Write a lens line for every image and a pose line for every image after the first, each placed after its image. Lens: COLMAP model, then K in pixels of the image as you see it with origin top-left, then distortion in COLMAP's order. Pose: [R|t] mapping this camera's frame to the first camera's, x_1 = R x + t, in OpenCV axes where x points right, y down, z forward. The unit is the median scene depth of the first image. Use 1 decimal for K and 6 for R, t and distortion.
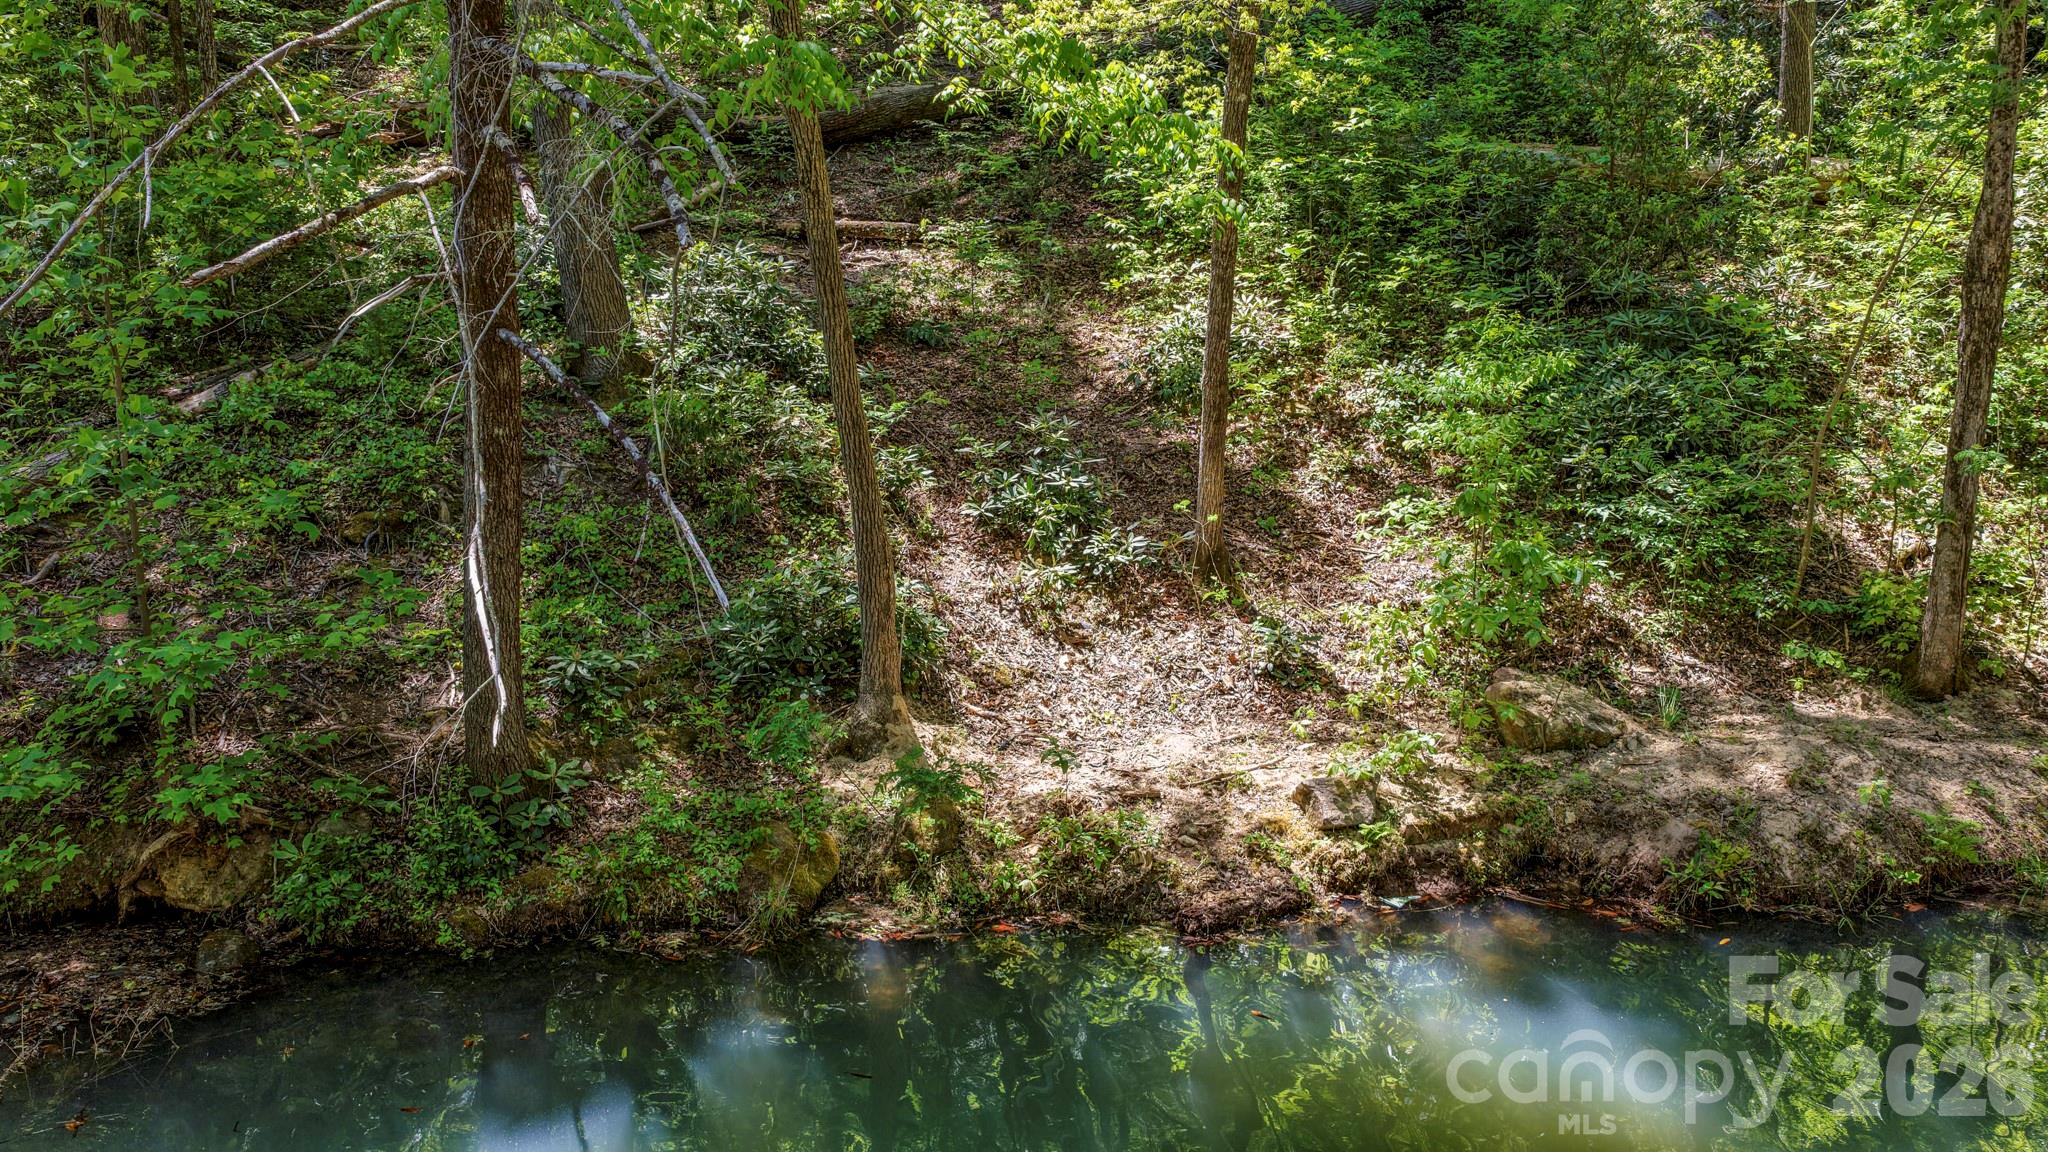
lens RADIAL K [[1709.3, 0, 1034.7], [0, 1709.3, 568.7], [0, 0, 1]] dist [-0.008217, 0.087861]
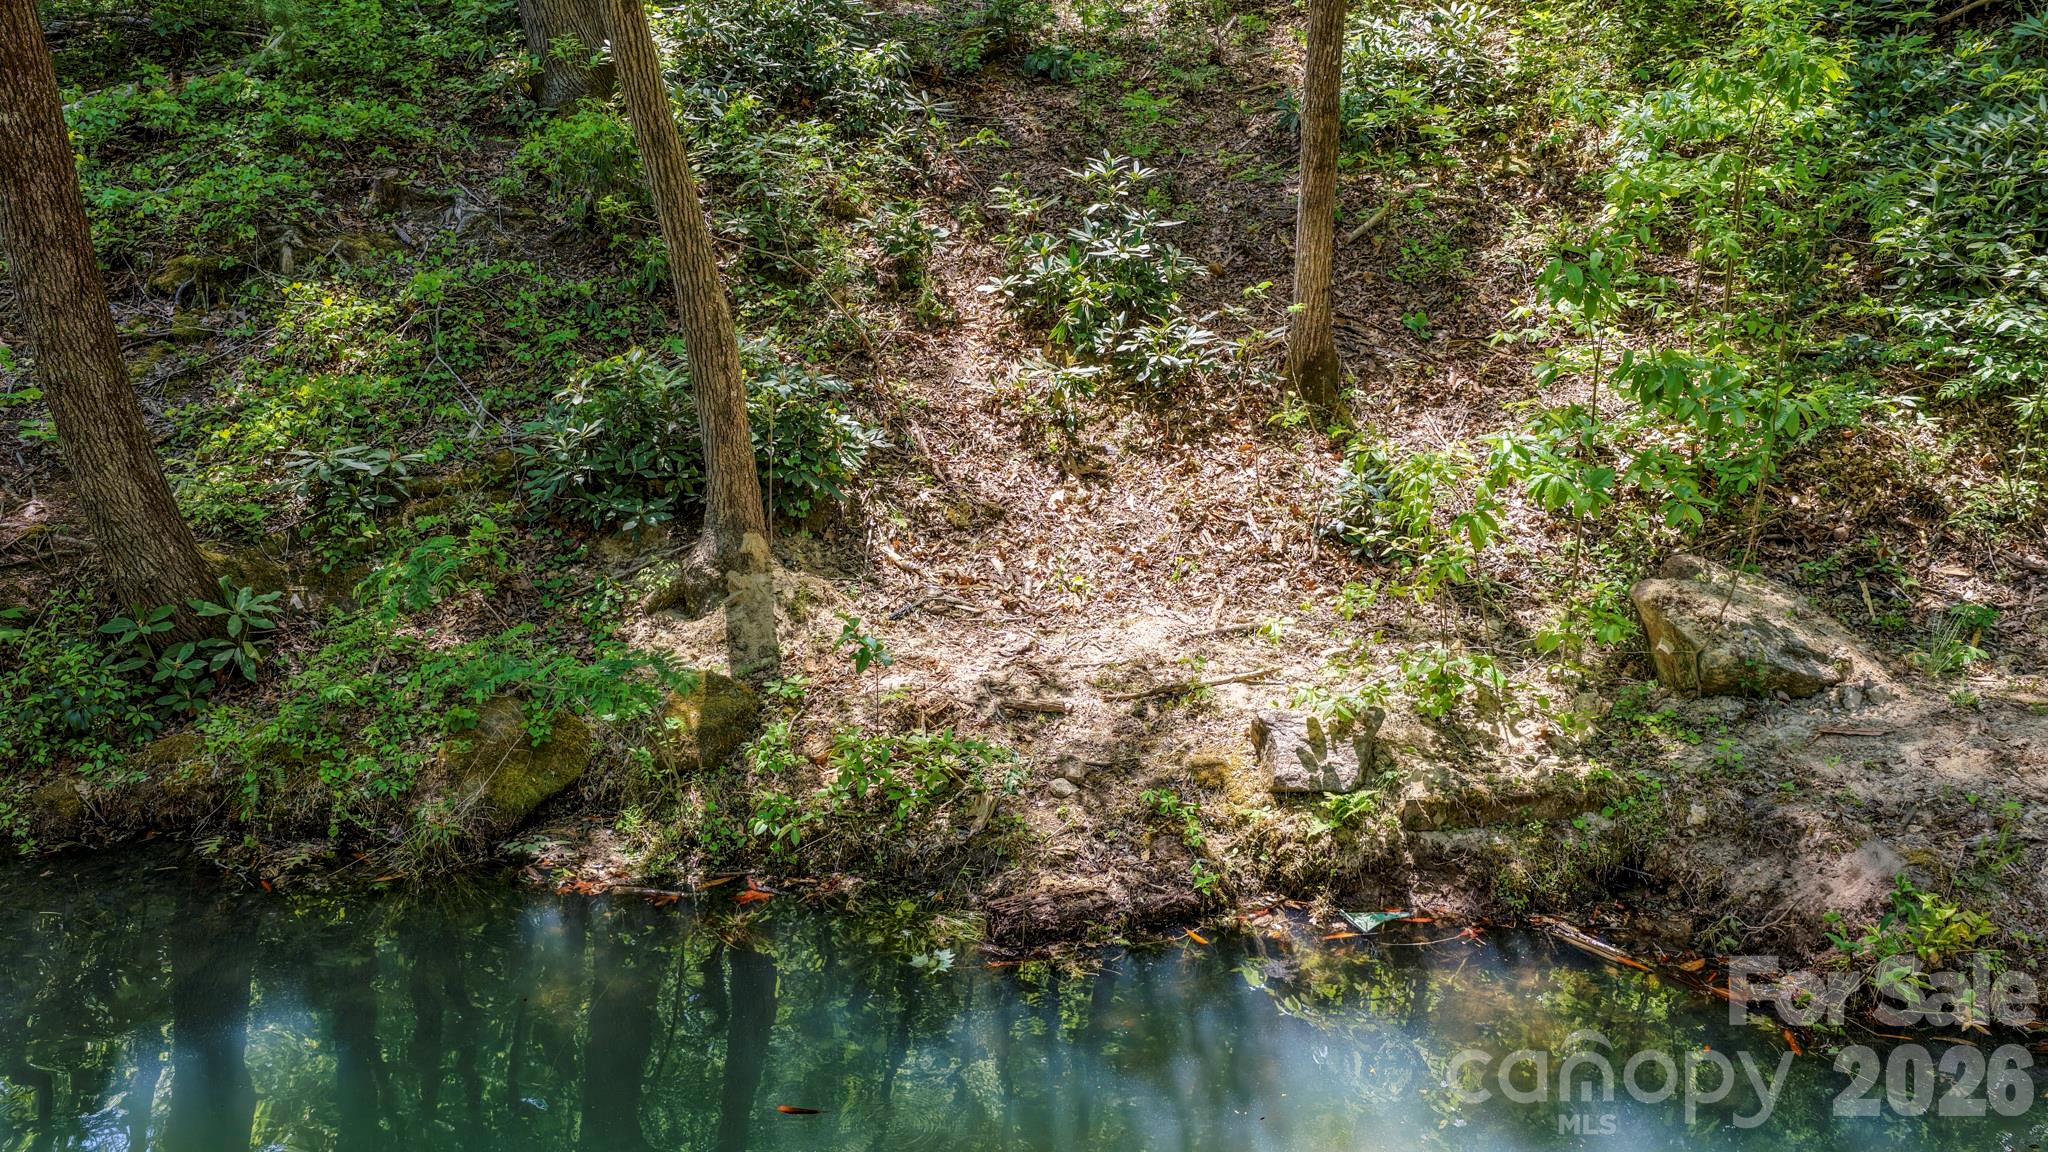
lens RADIAL K [[1709.3, 0, 1033.0], [0, 1709.3, 564.3], [0, 0, 1]] dist [-0.008217, 0.087861]
pose [[0.963063, 0.075817, -0.258384, 0.220426], [-0.046904, 0.992107, 0.116288, -0.002026], [0.265161, -0.099873, 0.959018, 0.339326]]
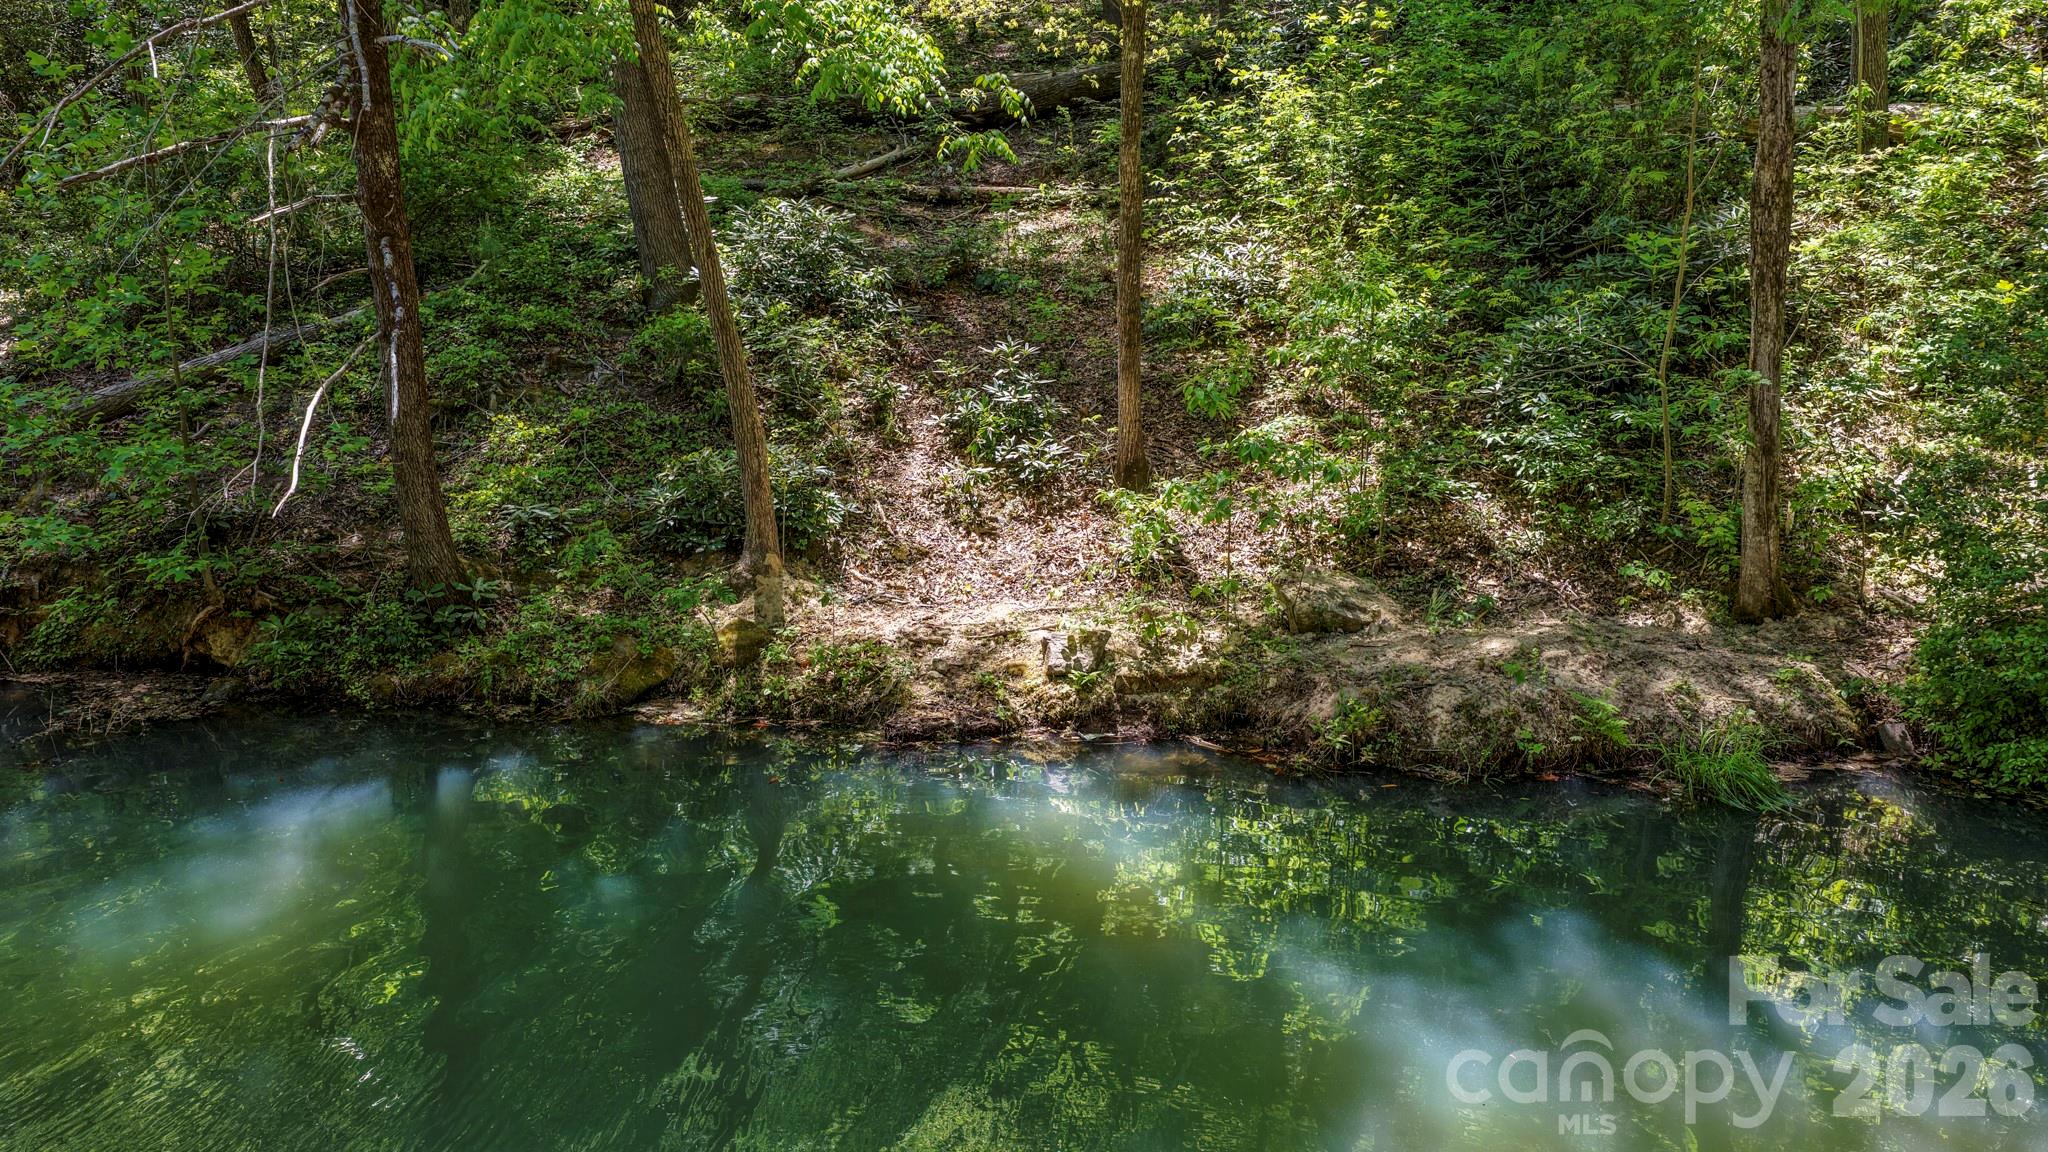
lens RADIAL K [[1709.3, 0, 1030.1], [0, 1709.3, 562.1], [0, 0, 1]] dist [-0.008217, 0.087861]
pose [[0.953354, 0.050626, -0.297579, 0.457926], [-0.052687, 0.998610, 0.001099, 0.069005], [0.297221, 0.014631, 0.954697, -0.108508]]
